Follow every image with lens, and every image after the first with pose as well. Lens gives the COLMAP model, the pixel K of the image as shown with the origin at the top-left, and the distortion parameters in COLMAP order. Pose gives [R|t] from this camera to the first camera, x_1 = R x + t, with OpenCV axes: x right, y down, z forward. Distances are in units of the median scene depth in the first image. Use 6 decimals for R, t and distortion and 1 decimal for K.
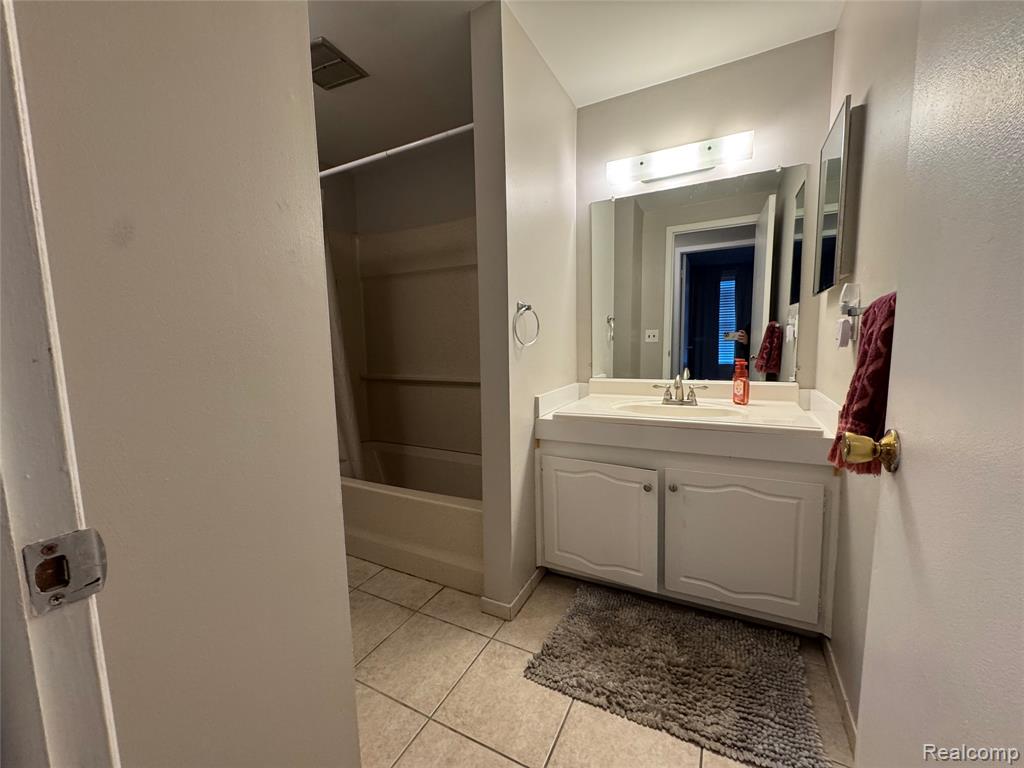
lens RADIAL K [[408.4, 0, 514.6], [0, 408.4, 380.8], [0, 0, 1]] dist [-0.003508, 0.000115]
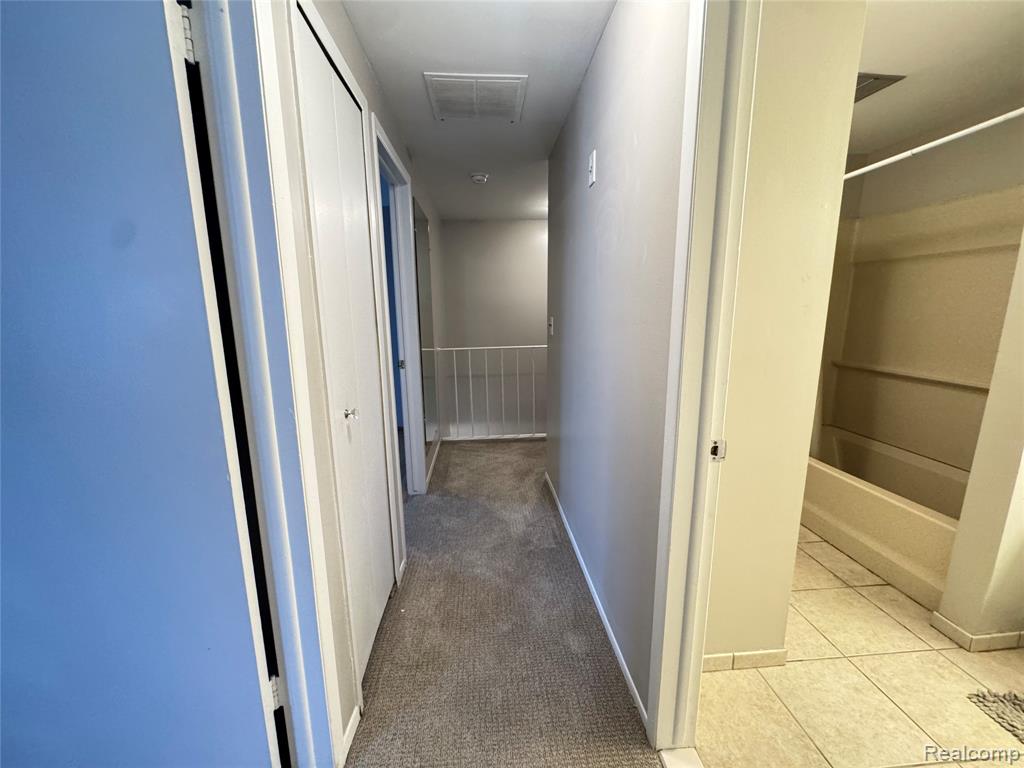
lens RADIAL K [[408.4, 0, 513.3], [0, 408.4, 388.5], [0, 0, 1]] dist [-0.003508, 0.000115]
pose [[0.524167, 0.176855, -0.833049, 0.103586], [-0.083041, 0.984152, 0.156684, -0.063995], [0.847557, -0.012951, 0.530546, -0.352169]]
